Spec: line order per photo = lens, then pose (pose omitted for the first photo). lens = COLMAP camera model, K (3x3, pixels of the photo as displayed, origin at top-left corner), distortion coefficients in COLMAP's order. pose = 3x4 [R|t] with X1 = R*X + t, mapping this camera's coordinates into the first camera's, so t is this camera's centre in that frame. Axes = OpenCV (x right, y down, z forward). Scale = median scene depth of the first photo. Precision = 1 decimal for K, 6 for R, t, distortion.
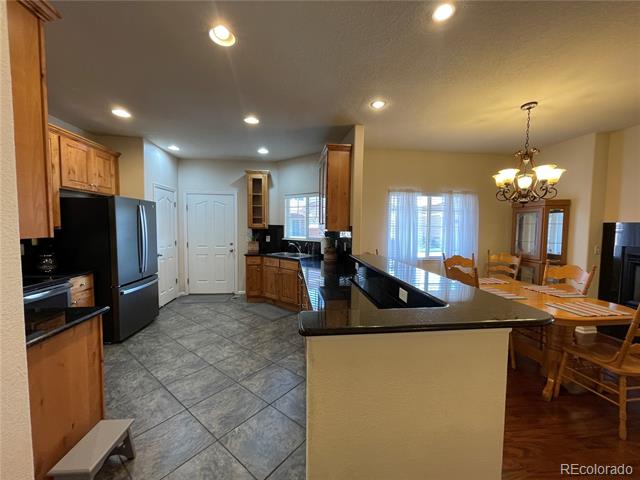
lens RADIAL K [[256.9, 0, 318.3], [0, 256.9, 240.3], [0, 0, 1]] dist [-0.002479, 0.001277]
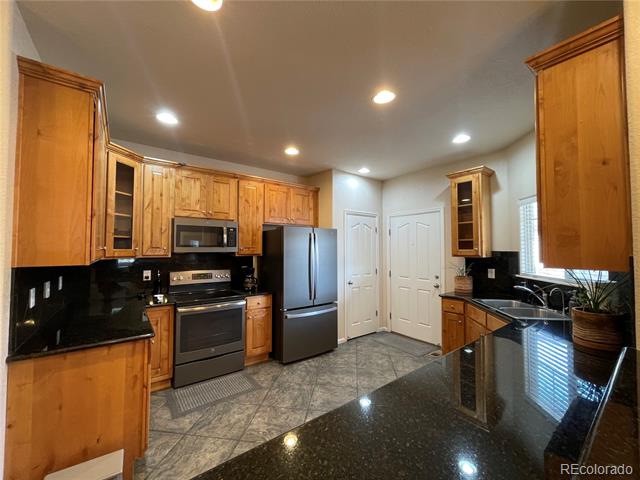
lens RADIAL K [[256.9, 0, 315.7], [0, 256.9, 240.2], [0, 0, 1]] dist [-0.002479, 0.001277]
pose [[0.504382, -0.040426, -0.862534, 0.185404], [-0.046281, 0.996202, -0.073755, -0.031233], [0.862239, 0.077119, 0.500596, 0.465552]]
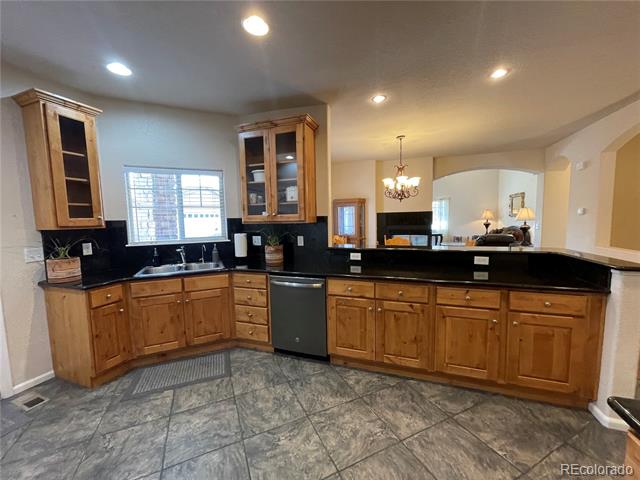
lens RADIAL K [[256.9, 0, 314.0], [0, 256.9, 241.5], [0, 0, 1]] dist [-0.002479, 0.001277]
pose [[0.451050, -0.099558, 0.886928, -0.639433], [0.078203, 0.994345, 0.071845, -0.032533], [-0.889066, 0.036955, 0.456285, 0.567576]]
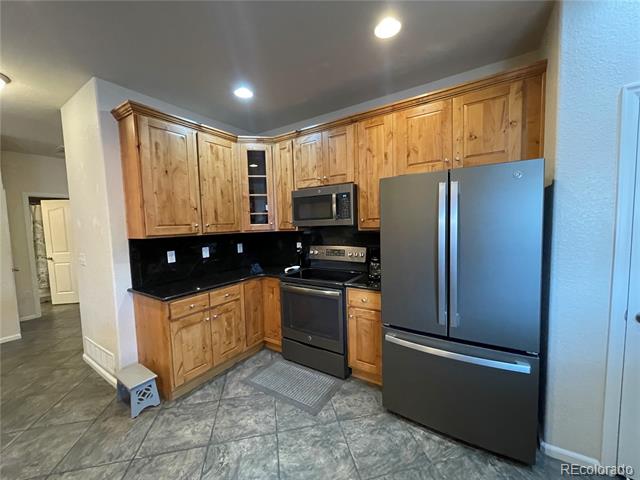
lens RADIAL K [[256.9, 0, 317.6], [0, 256.9, 241.0], [0, 0, 1]] dist [-0.002479, 0.001277]
pose [[-0.639333, 0.066025, -0.766090, -0.170345], [-0.020421, 0.994497, 0.102752, -0.070339], [0.768659, 0.081337, -0.634467, 1.054799]]
